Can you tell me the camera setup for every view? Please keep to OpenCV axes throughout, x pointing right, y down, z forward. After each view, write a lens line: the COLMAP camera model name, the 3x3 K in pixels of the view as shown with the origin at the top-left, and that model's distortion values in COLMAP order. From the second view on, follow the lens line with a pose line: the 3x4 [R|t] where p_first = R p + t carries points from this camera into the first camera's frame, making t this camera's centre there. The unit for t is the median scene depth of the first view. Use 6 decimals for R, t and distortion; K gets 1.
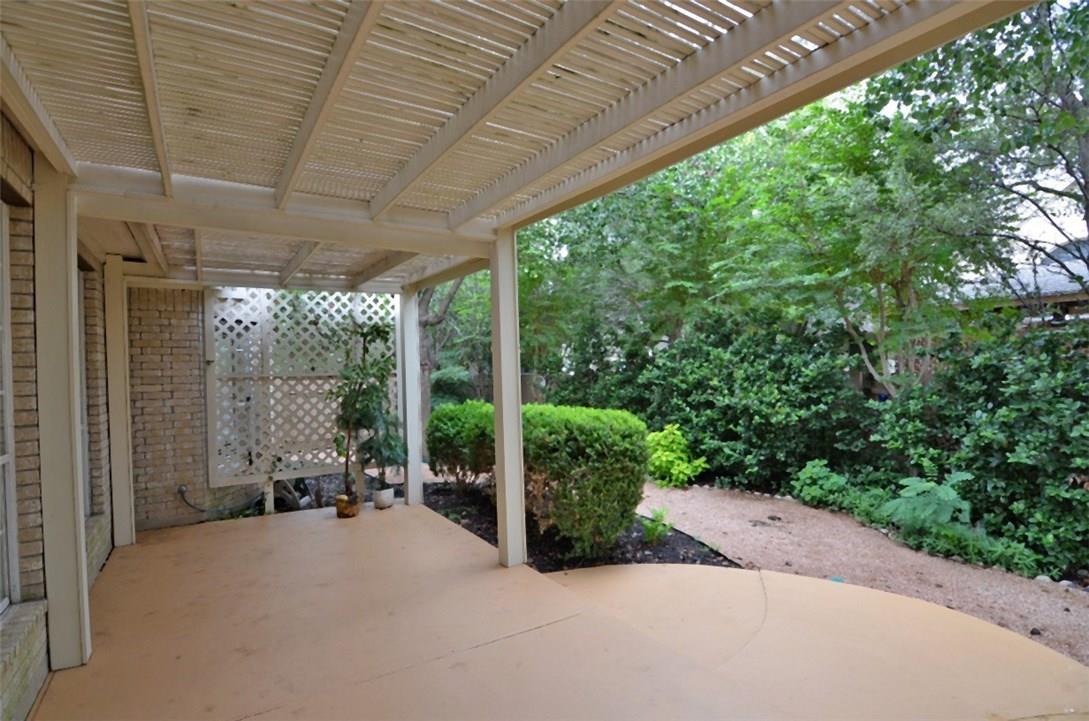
lens RADIAL K [[524.3, 0, 543.2], [0, 524.3, 361.4], [0, 0, 1]] dist [-0.032218, -0.000540]
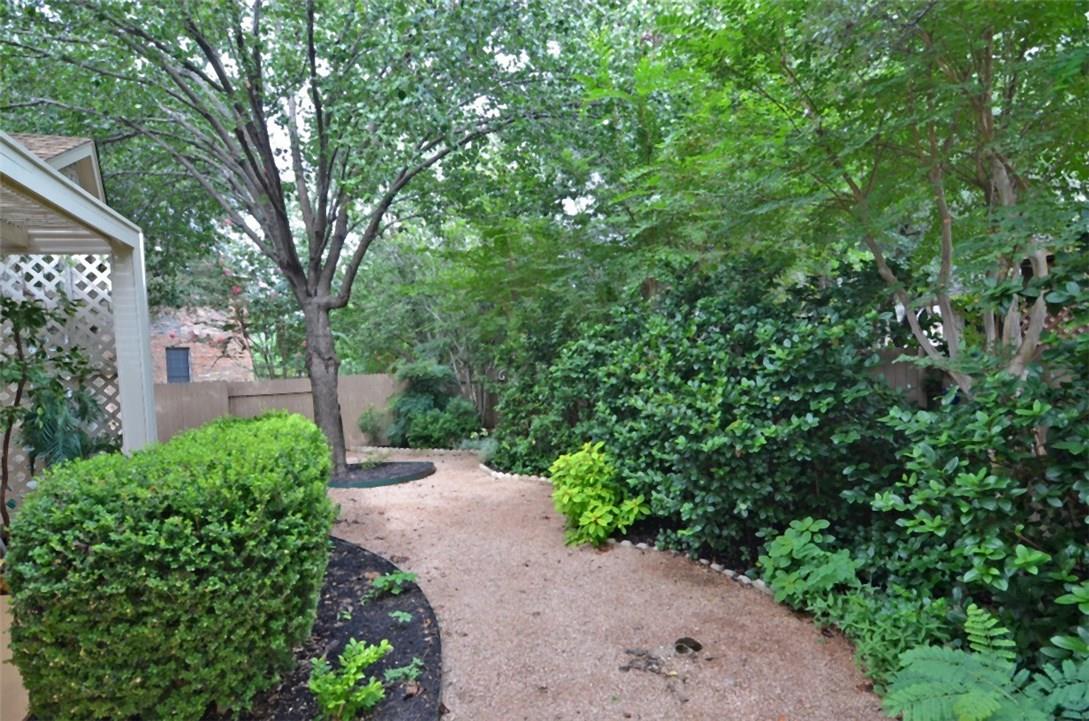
lens RADIAL K [[524.3, 0, 545.2], [0, 524.3, 361.5], [0, 0, 1]] dist [-0.032218, -0.000540]
pose [[0.979807, -0.026711, -0.198155, 0.376655], [0.029640, 0.999491, 0.011826, 0.016433], [0.197739, -0.017460, 0.980099, 0.438795]]
